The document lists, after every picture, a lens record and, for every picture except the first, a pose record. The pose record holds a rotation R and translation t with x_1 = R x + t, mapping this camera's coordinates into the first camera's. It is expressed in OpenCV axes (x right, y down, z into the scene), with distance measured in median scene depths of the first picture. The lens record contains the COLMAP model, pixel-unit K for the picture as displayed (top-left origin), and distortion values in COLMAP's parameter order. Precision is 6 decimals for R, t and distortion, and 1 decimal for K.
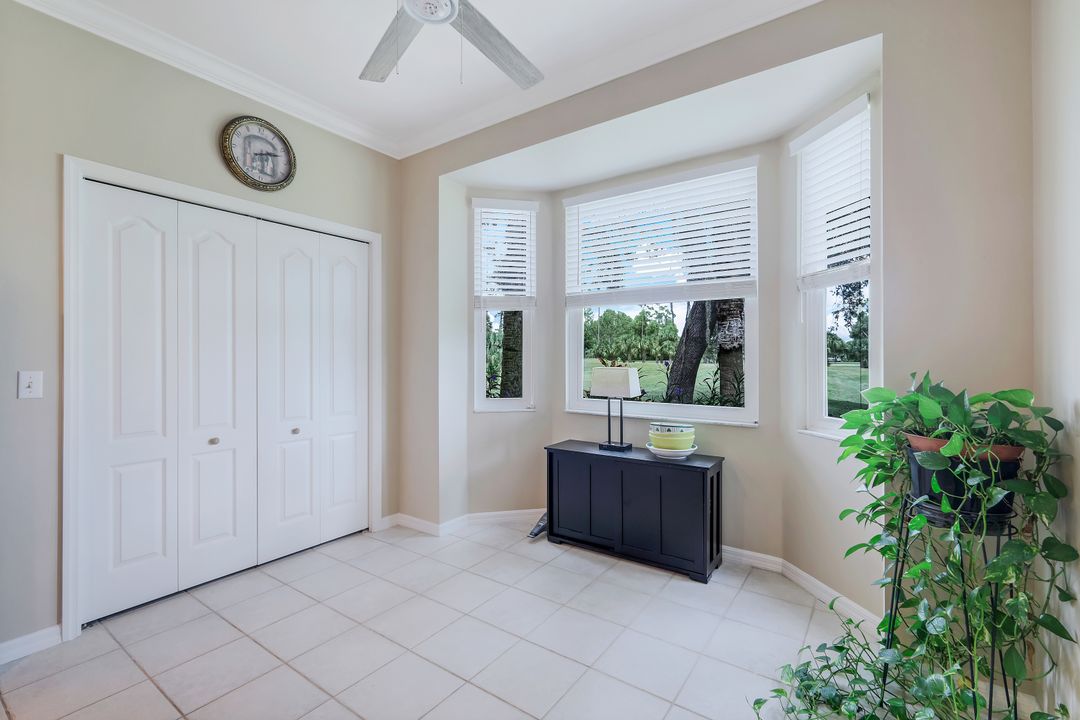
lens RADIAL K [[474.3, 0, 545.5], [0, 474.3, 357.6], [0, 0, 1]] dist [0.002765, 0.001634]
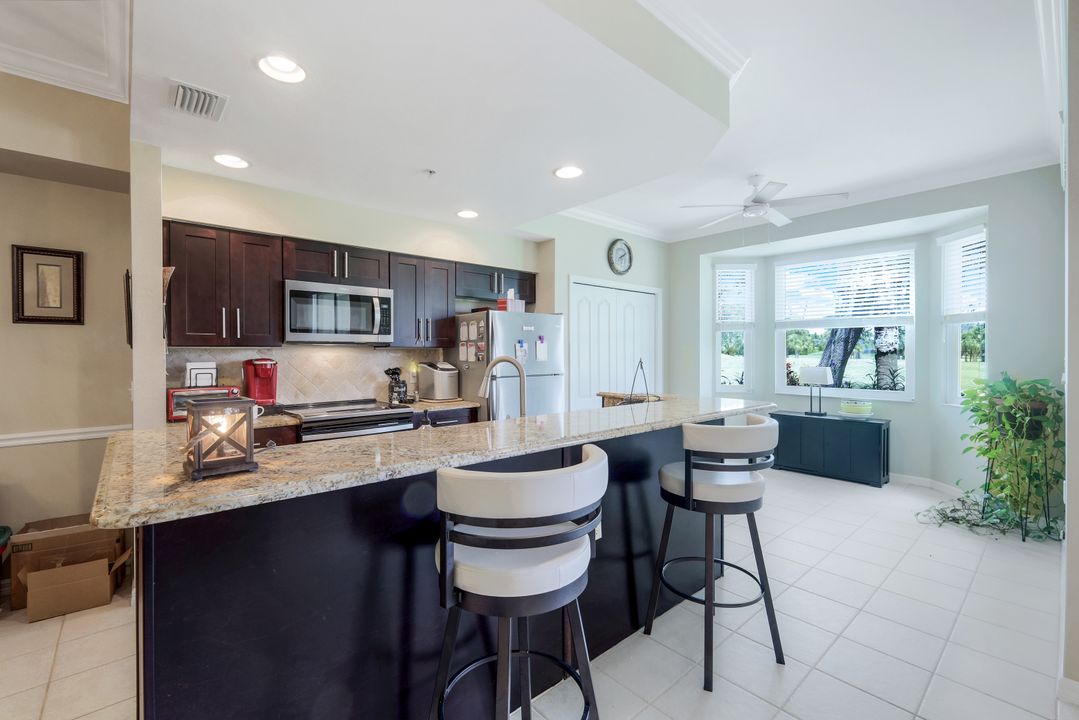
lens RADIAL K [[473.9, 0, 542.4], [0, 473.9, 356.3], [0, 0, 1]] dist [0.002765, 0.001634]
pose [[0.974080, 0.000056, -0.226202, -0.427036], [0.002095, 0.999955, 0.009269, -0.034743], [0.226192, -0.009503, 0.974036, -0.879237]]
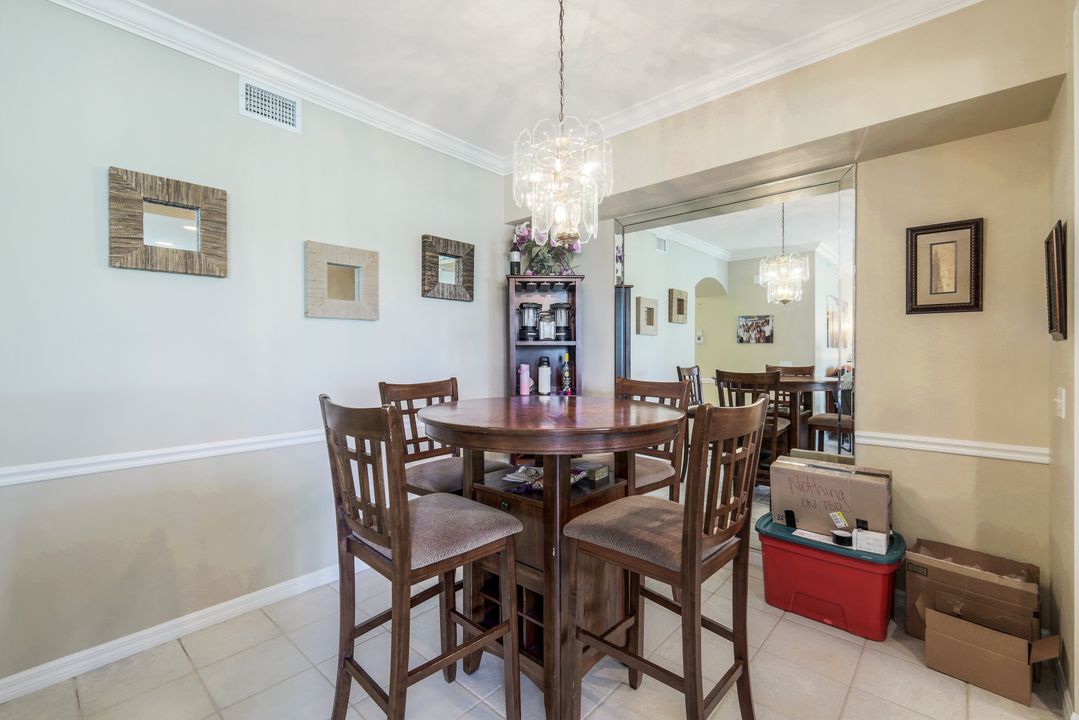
lens RADIAL K [[473.9, 0, 541.6], [0, 473.9, 351.9], [0, 0, 1]] dist [0.002765, 0.001634]
pose [[-0.115720, 0.002608, -0.993278, -0.716077], [0.005611, 0.999982, 0.001972, -0.031610], [0.993266, -0.005345, -0.115732, -0.759575]]
